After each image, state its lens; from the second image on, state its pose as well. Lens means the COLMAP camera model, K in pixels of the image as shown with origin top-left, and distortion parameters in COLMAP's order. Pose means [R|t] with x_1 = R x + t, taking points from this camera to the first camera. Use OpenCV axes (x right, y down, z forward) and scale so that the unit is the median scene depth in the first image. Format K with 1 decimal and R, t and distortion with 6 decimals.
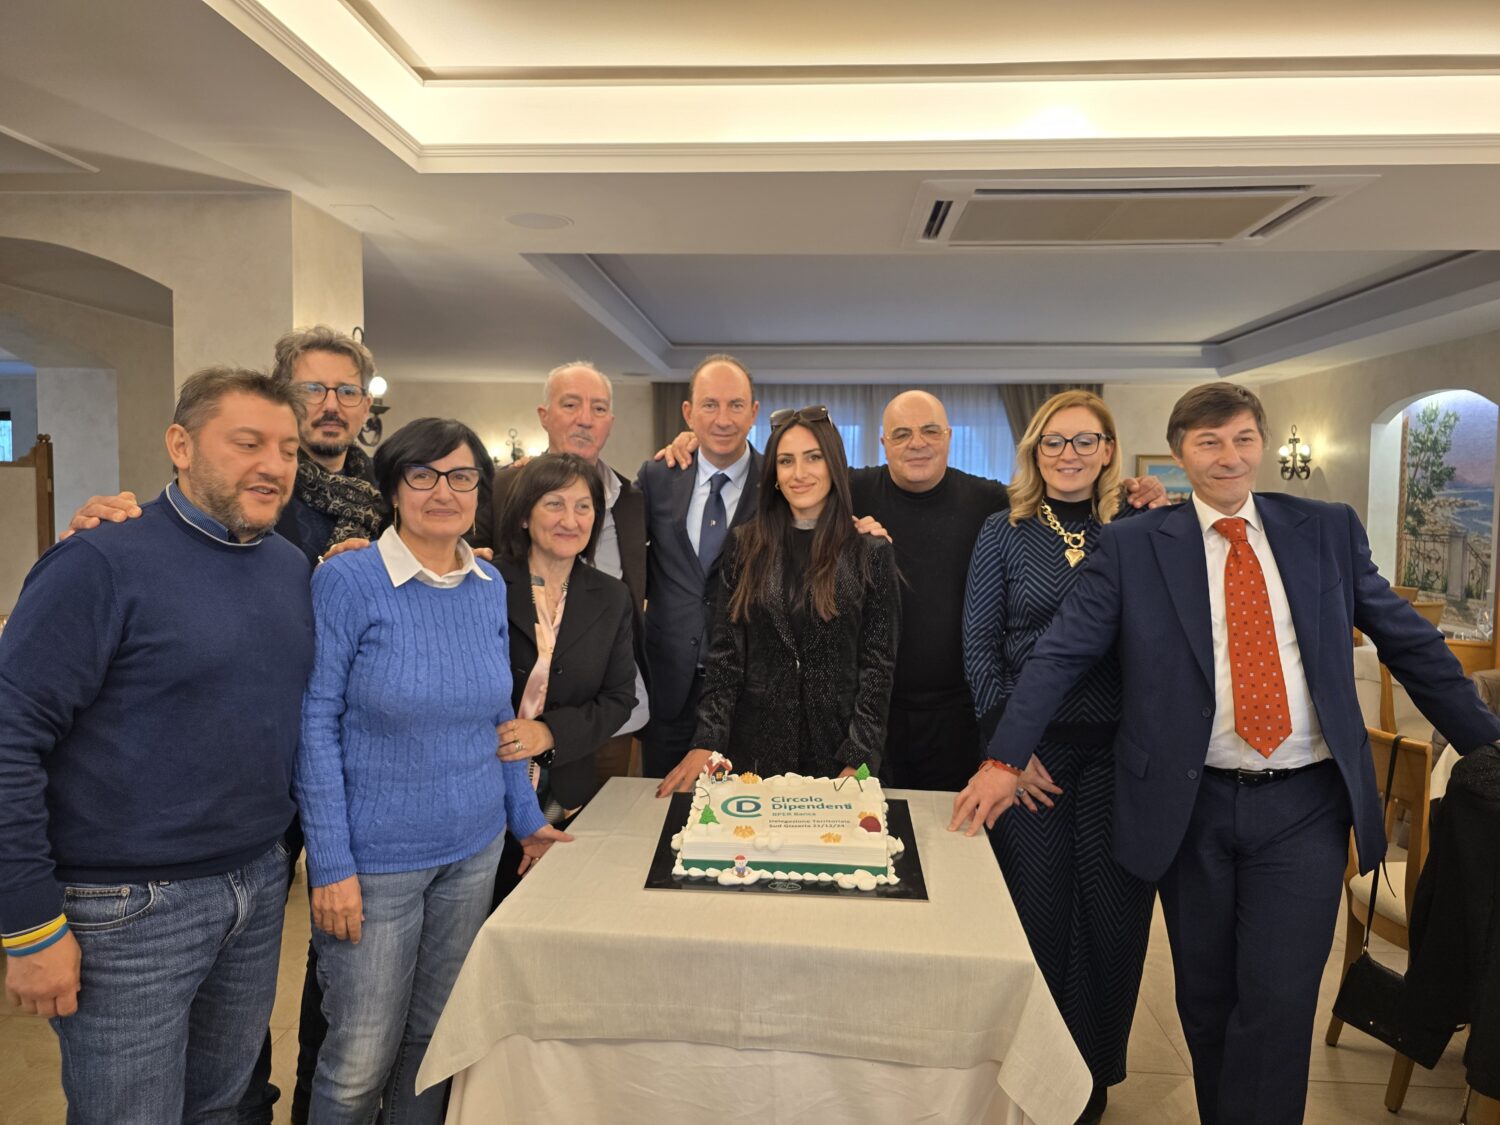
lens RADIAL K [[1029.8, 0, 748.3], [0, 1029.8, 554.2], [0, 0, 1]] dist [0.037557, -0.037246]
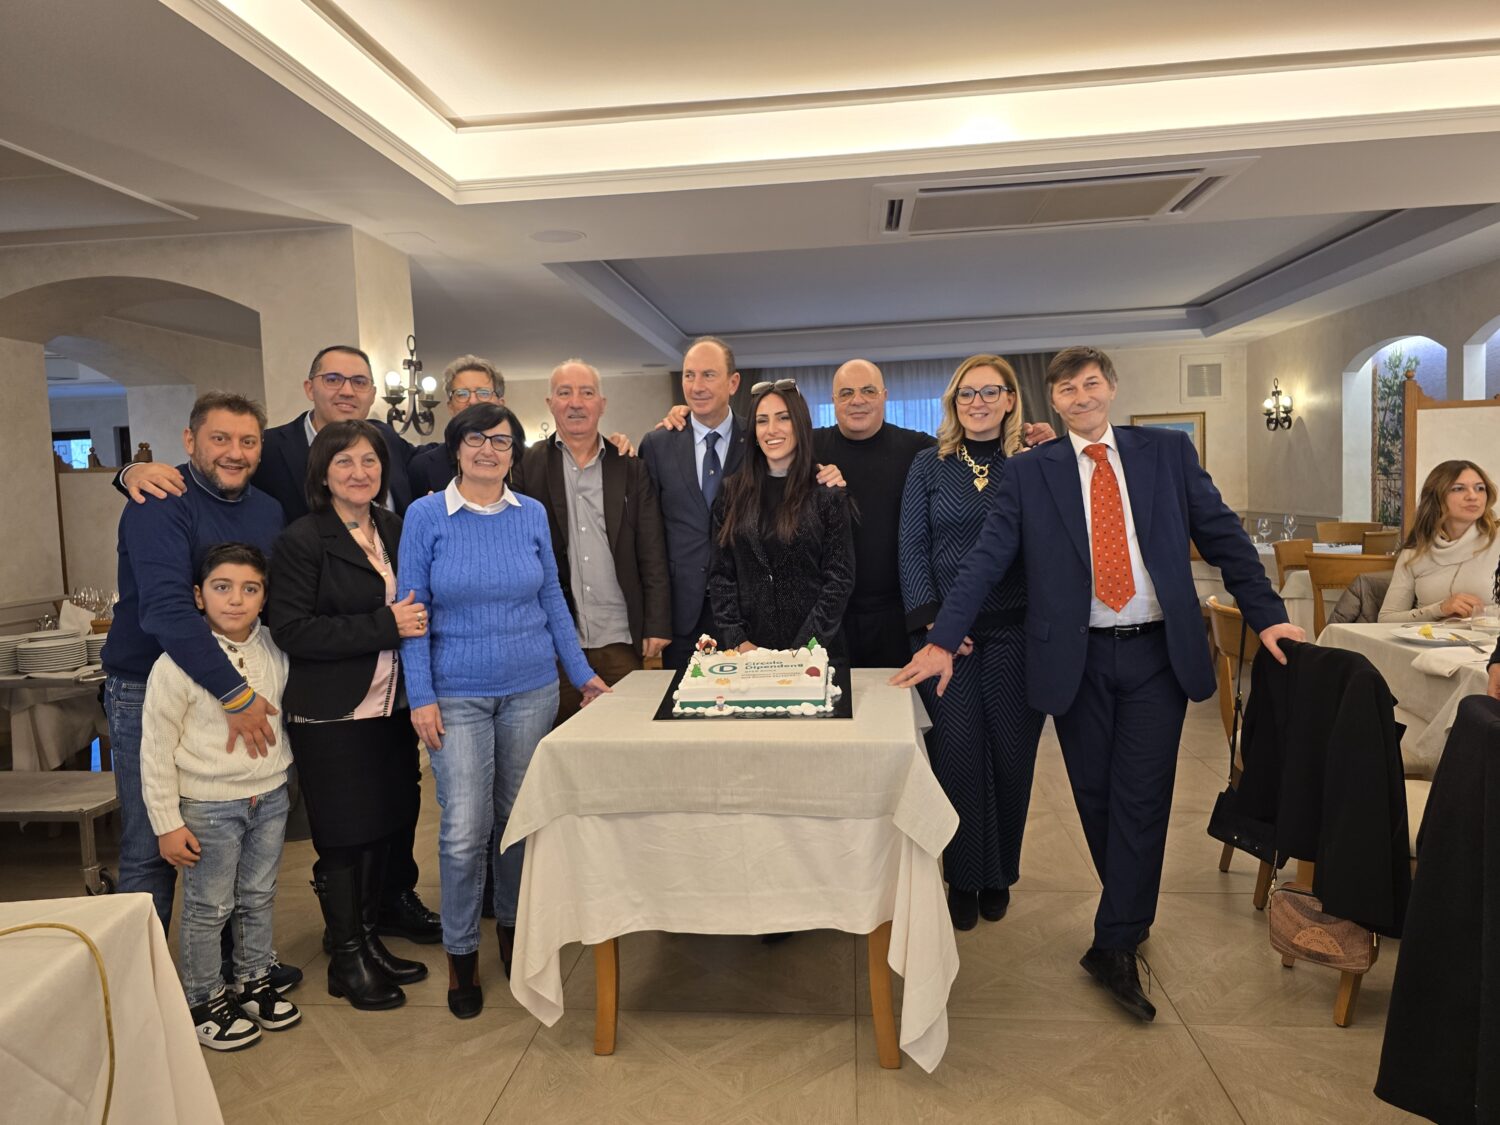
lens RADIAL K [[1029.8, 0, 741.0], [0, 1029.8, 559.9], [0, 0, 1]] dist [0.037557, -0.037246]
pose [[0.997953, -0.047204, -0.043139, 0.048733], [0.047885, 0.998742, 0.014895, 0.047461], [0.042381, -0.016930, 0.998958, -0.211166]]
